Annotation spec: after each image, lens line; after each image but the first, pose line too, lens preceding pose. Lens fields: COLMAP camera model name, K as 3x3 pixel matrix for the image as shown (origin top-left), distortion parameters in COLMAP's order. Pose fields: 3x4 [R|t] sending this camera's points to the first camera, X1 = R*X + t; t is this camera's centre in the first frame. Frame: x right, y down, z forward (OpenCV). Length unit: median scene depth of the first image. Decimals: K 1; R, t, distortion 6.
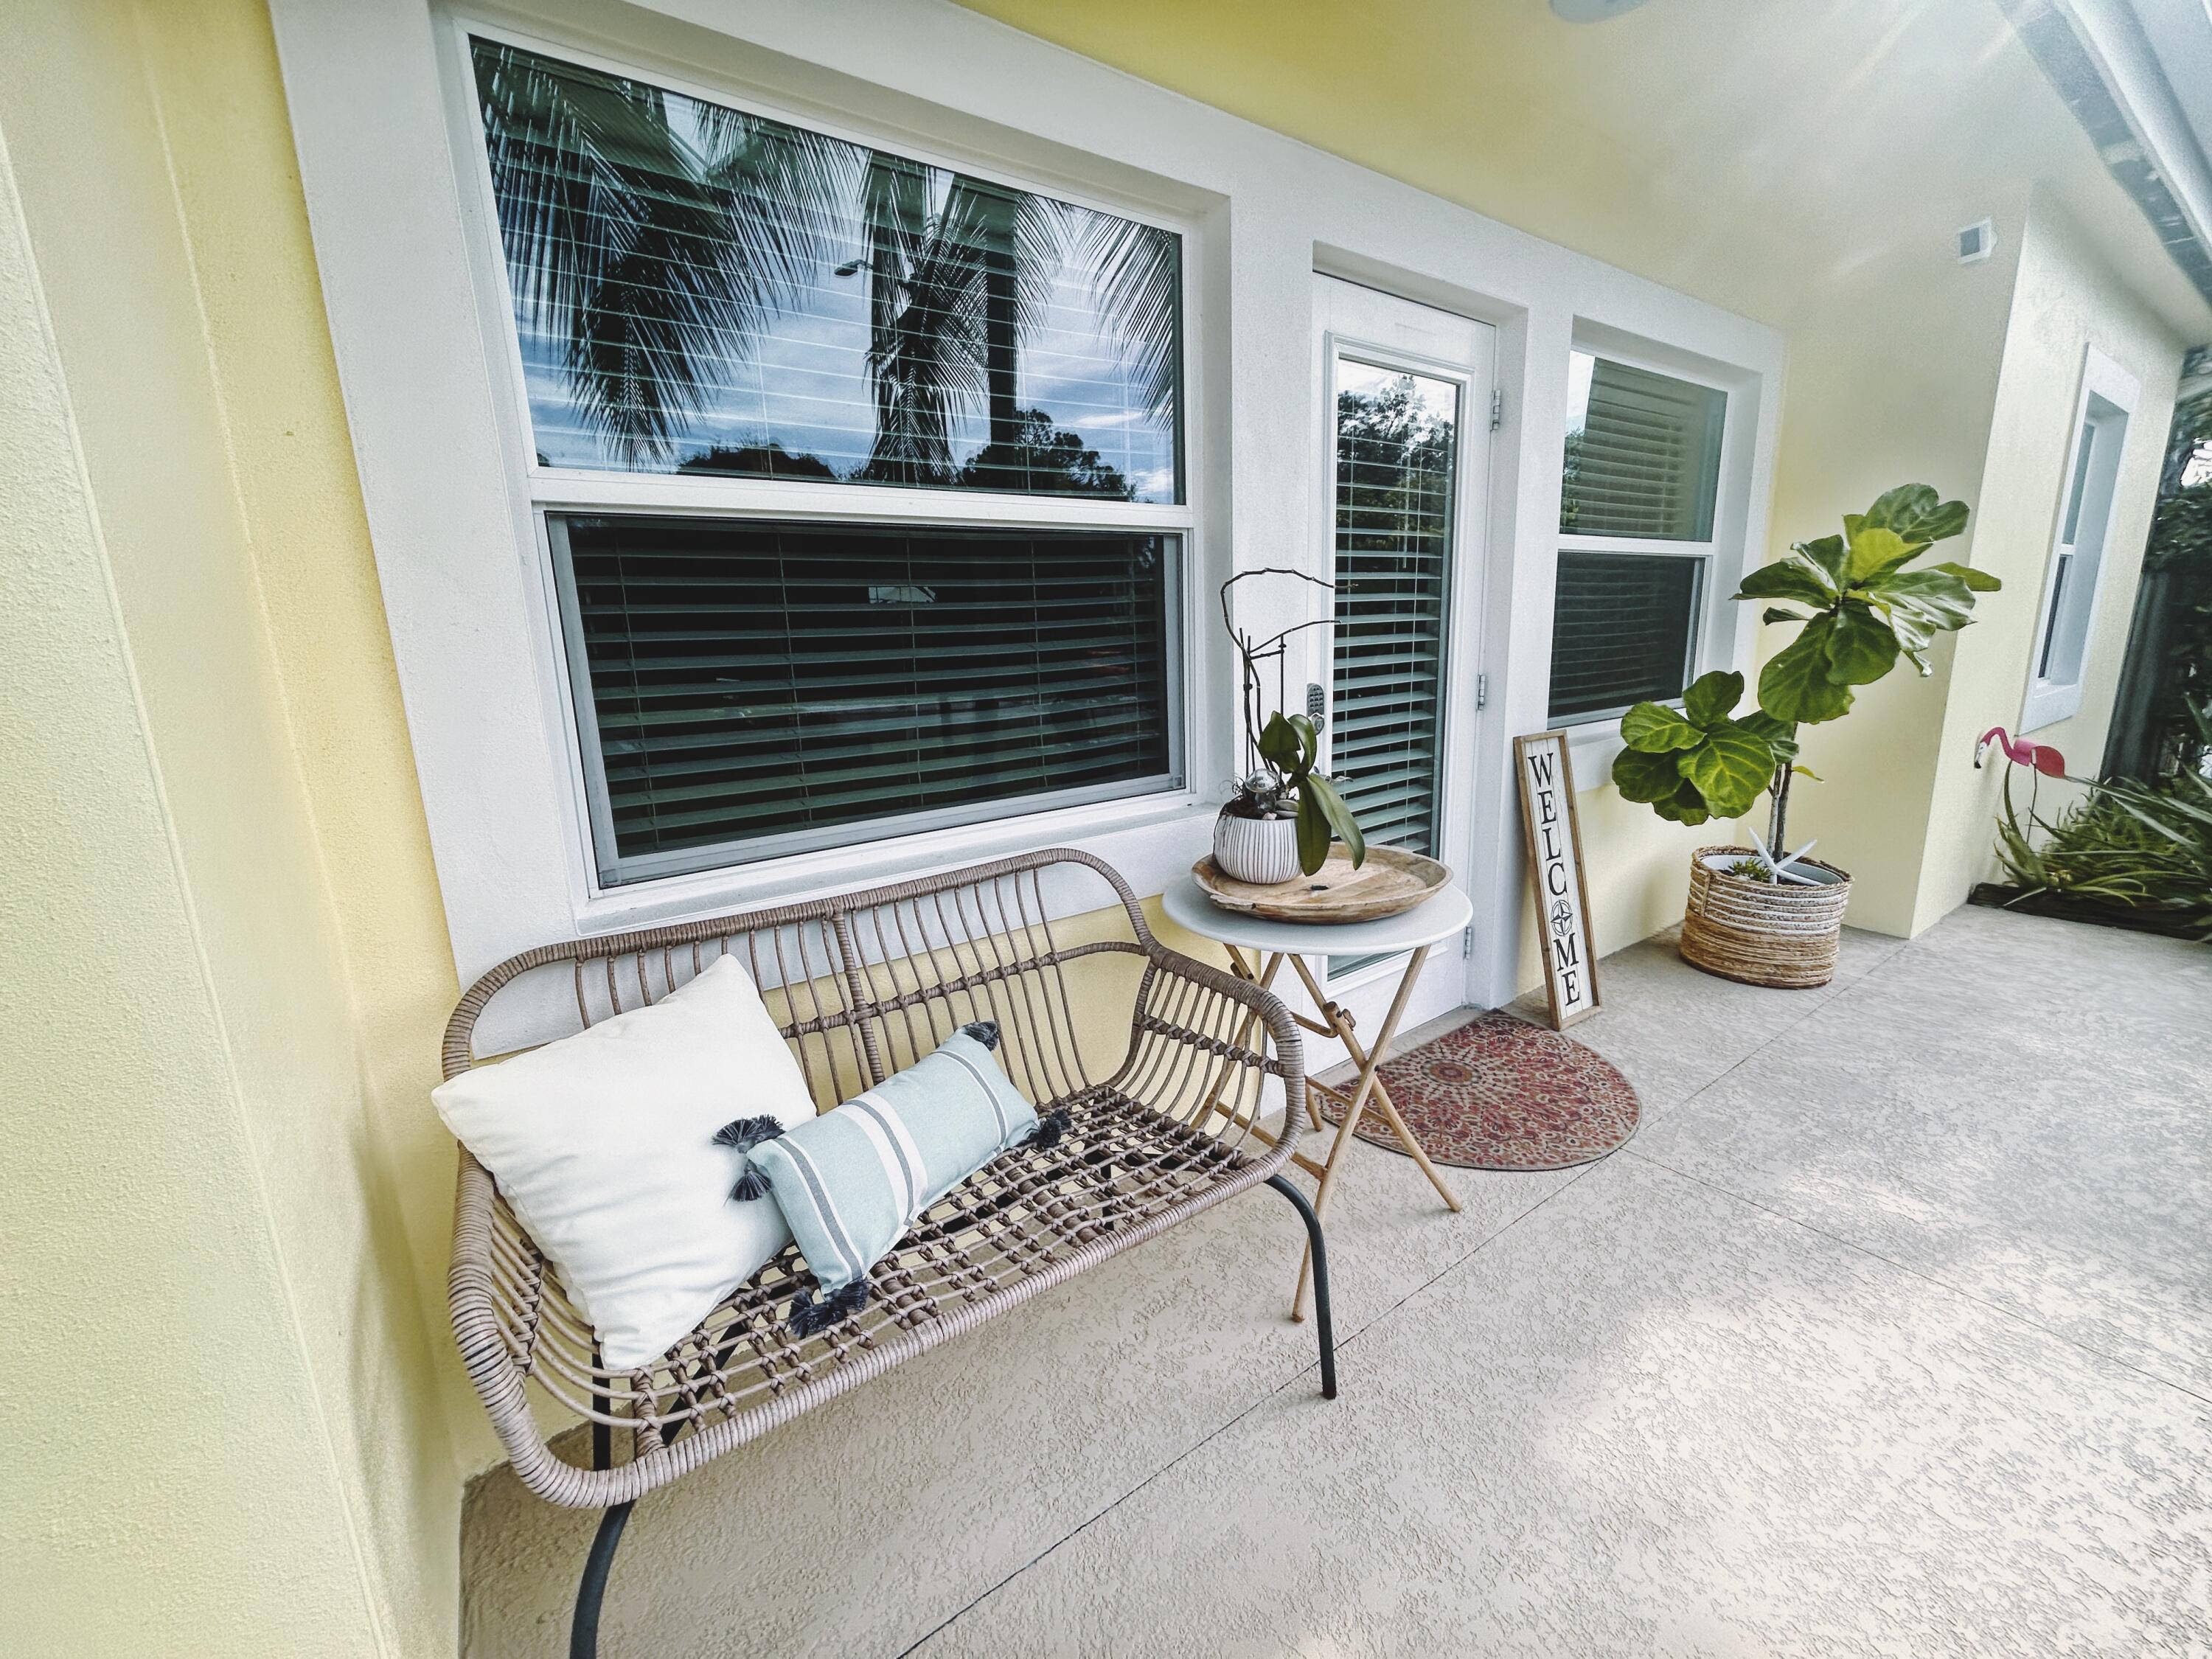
lens RADIAL K [[898.1, 0, 1109.3], [0, 898.1, 822.6], [0, 0, 1]] dist [0.003232, 0.000231]
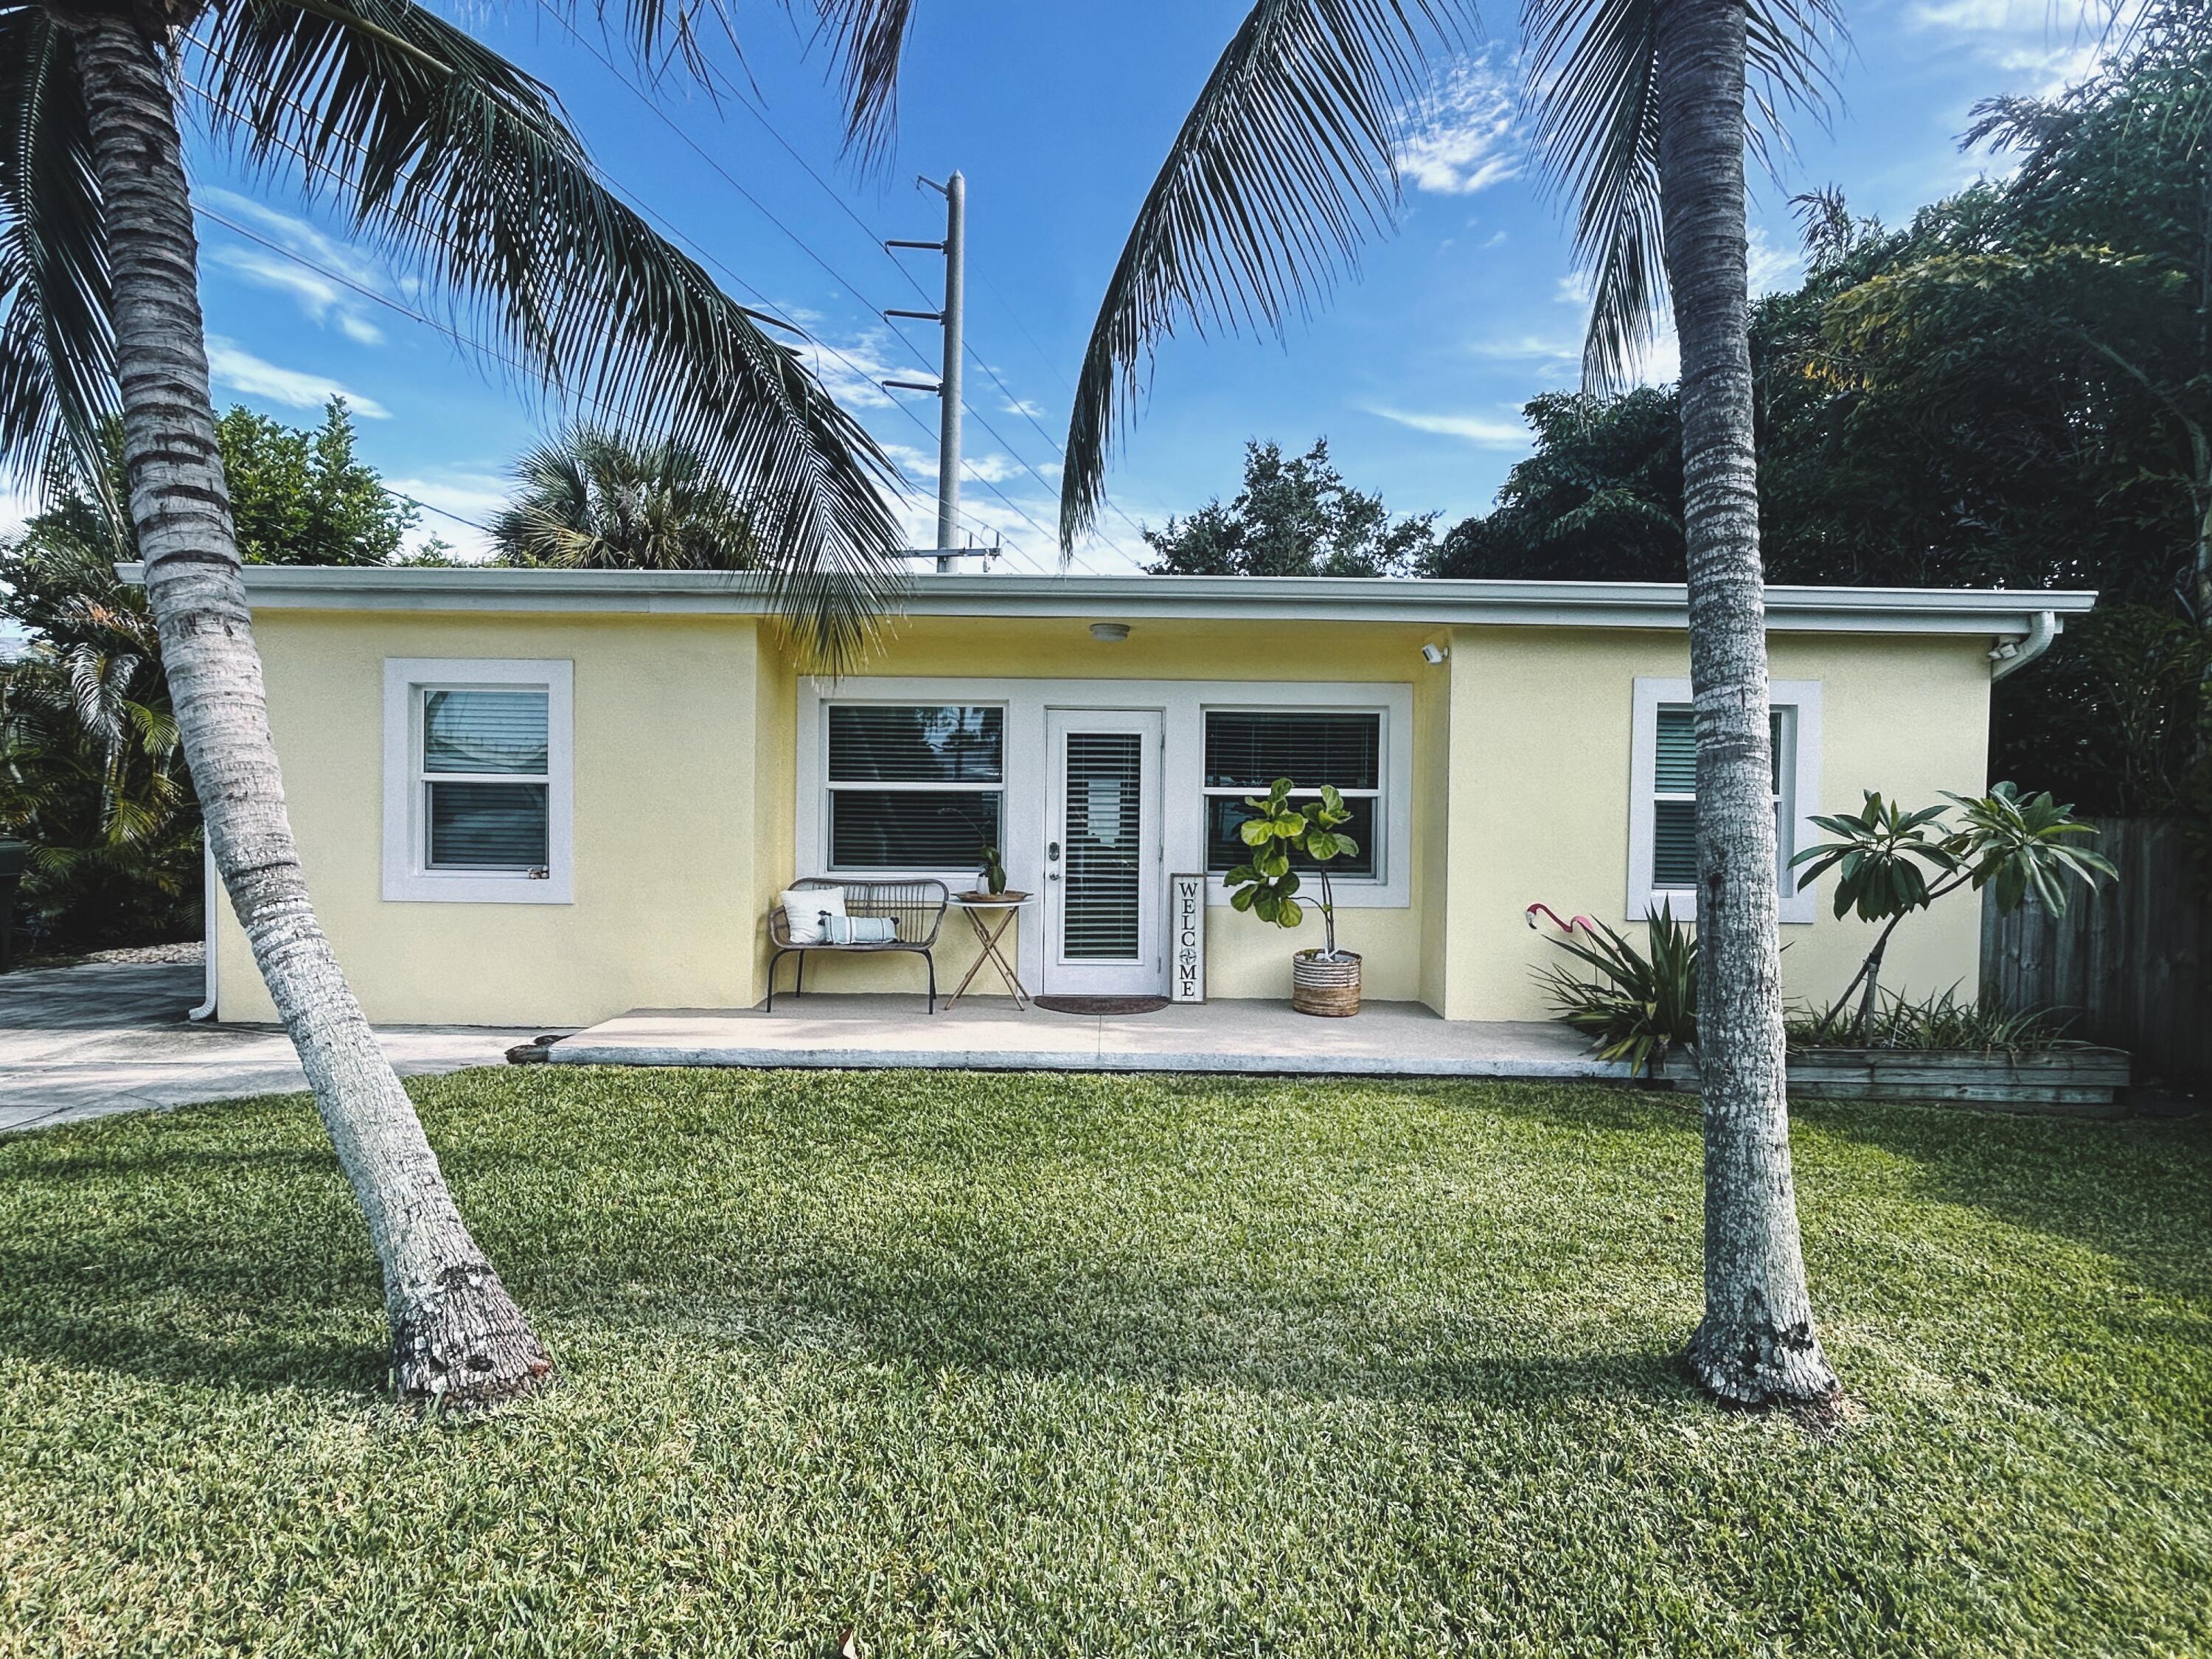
lens RADIAL K [[1153.1, 0, 1107.3], [0, 1153.1, 833.6], [0, 0, 1]] dist [-0.000418, -0.000005]
pose [[0.802392, 0.052330, -0.594499, 2.151251], [-0.161574, 0.977994, -0.131988, 0.230194], [0.574510, 0.201962, 0.793190, -1.520252]]
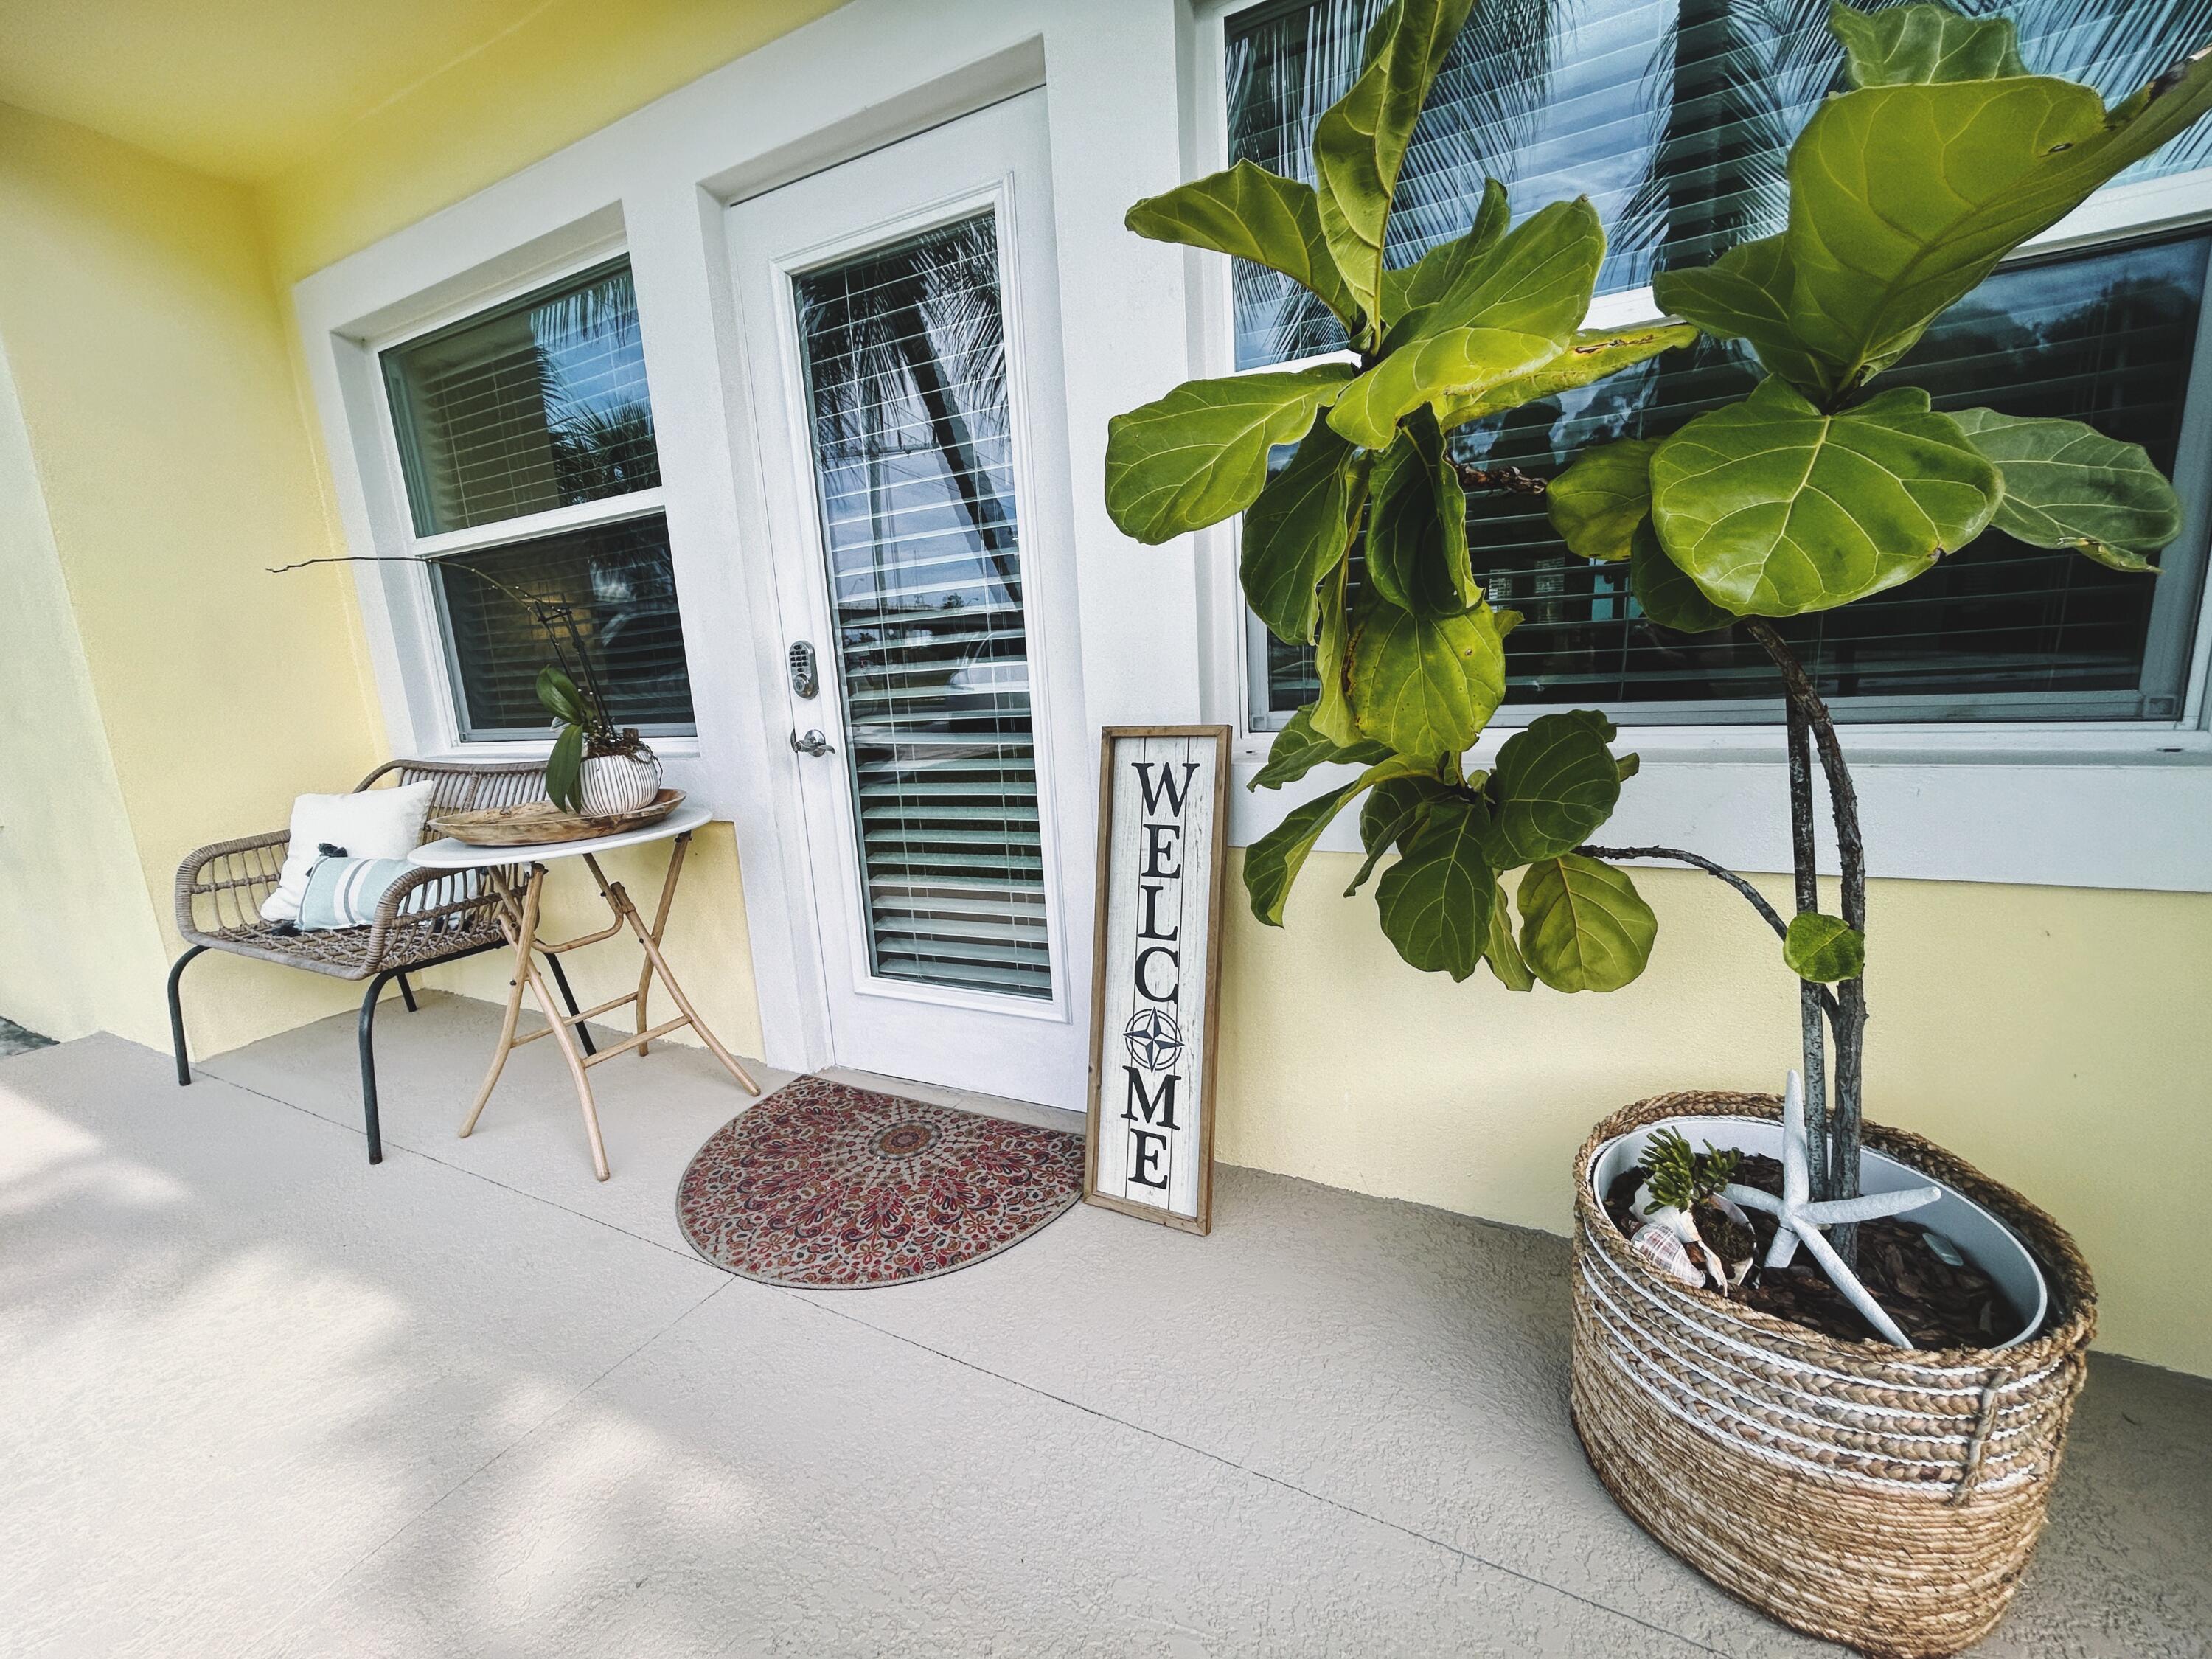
lens RADIAL K [[898.1, 0, 1108.3], [0, 898.1, 827.1], [0, 0, 1]] dist [0.003232, 0.000231]
pose [[0.456598, 0.178086, -0.871667, 1.047584], [-0.138155, 0.982069, 0.128273, -0.110847], [0.878881, 0.061856, 0.473014, 0.731681]]
